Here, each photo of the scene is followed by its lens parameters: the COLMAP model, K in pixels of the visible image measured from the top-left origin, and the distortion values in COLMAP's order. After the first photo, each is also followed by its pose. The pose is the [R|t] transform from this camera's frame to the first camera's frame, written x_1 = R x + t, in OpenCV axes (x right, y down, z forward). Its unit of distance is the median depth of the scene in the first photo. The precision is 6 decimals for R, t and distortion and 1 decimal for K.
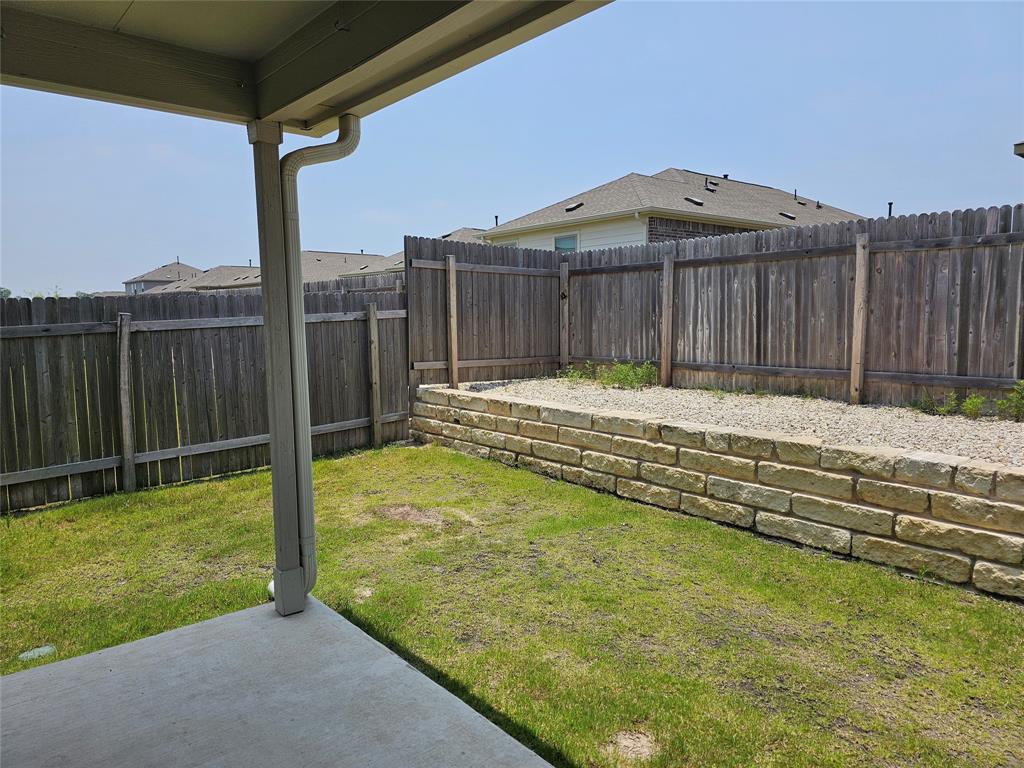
lens RADIAL K [[683.8, 0, 506.2], [0, 683.8, 388.1], [0, 0, 1]] dist [0.078976, -0.080141]
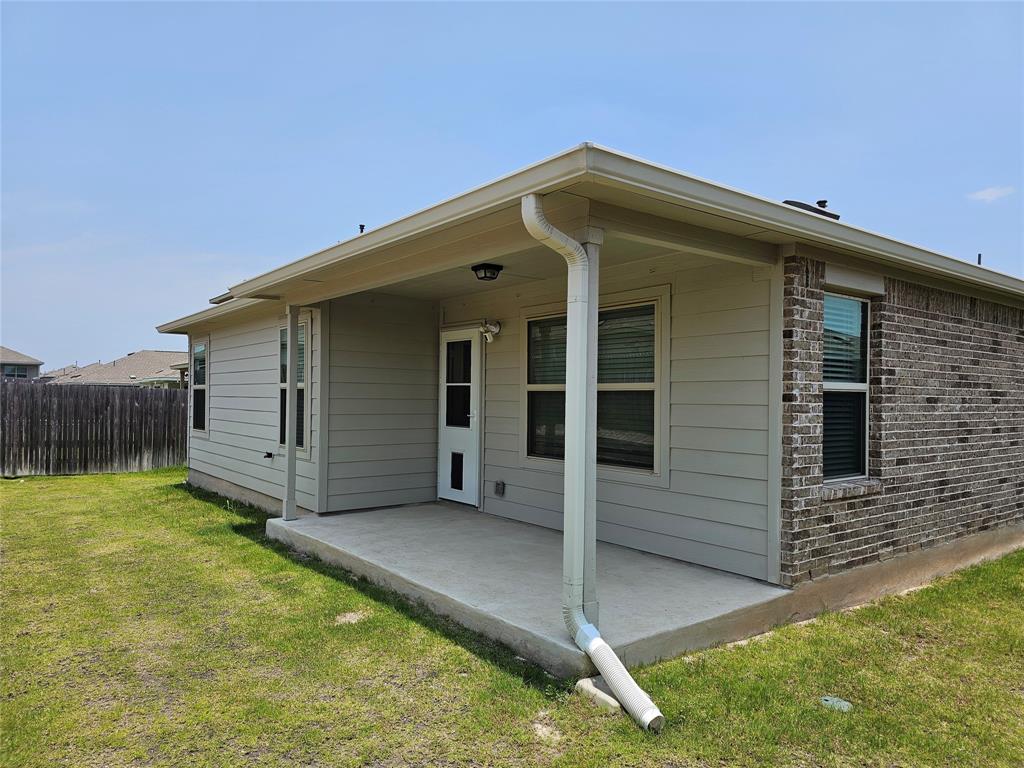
lens RADIAL K [[683.8, 0, 506.2], [0, 683.8, 388.1], [0, 0, 1]] dist [0.078976, -0.080141]
pose [[-0.998749, -0.001188, 0.049996, -0.258617], [0.003541, 0.995528, 0.094399, -0.212355], [-0.049885, 0.094457, -0.994278, 2.258690]]
